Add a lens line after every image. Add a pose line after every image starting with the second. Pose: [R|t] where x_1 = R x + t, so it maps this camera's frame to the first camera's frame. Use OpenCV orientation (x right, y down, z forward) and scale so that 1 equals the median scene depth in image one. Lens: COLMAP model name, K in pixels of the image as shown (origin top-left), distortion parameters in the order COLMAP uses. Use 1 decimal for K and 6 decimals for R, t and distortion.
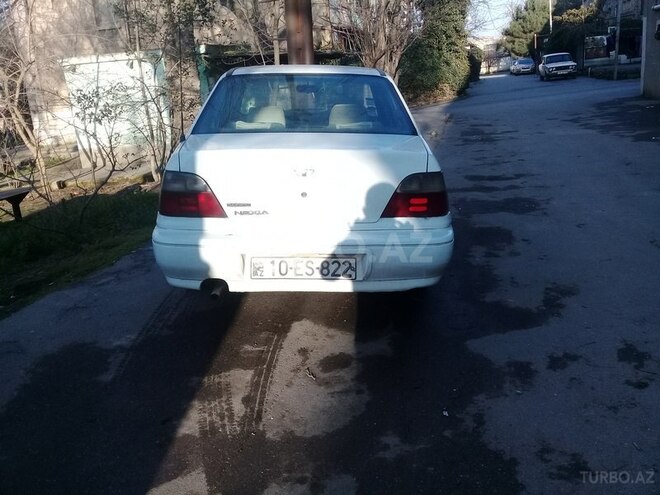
lens RADIAL K [[608.7, 0, 329.6], [0, 608.7, 244.1], [0, 0, 1]] dist [0.006118, 0.000000]
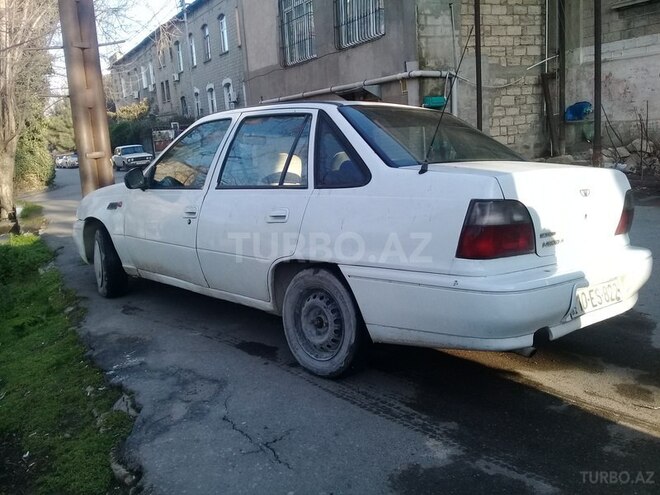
lens RADIAL K [[608.7, 0, 330.9], [0, 608.7, 249.2], [0, 0, 1]] dist [0.006118, 0.000000]
pose [[0.745788, -0.096124, 0.659212, -0.627493], [0.189010, 0.979404, -0.071020, -0.028439], [-0.638807, 0.177564, 0.748596, 0.376846]]
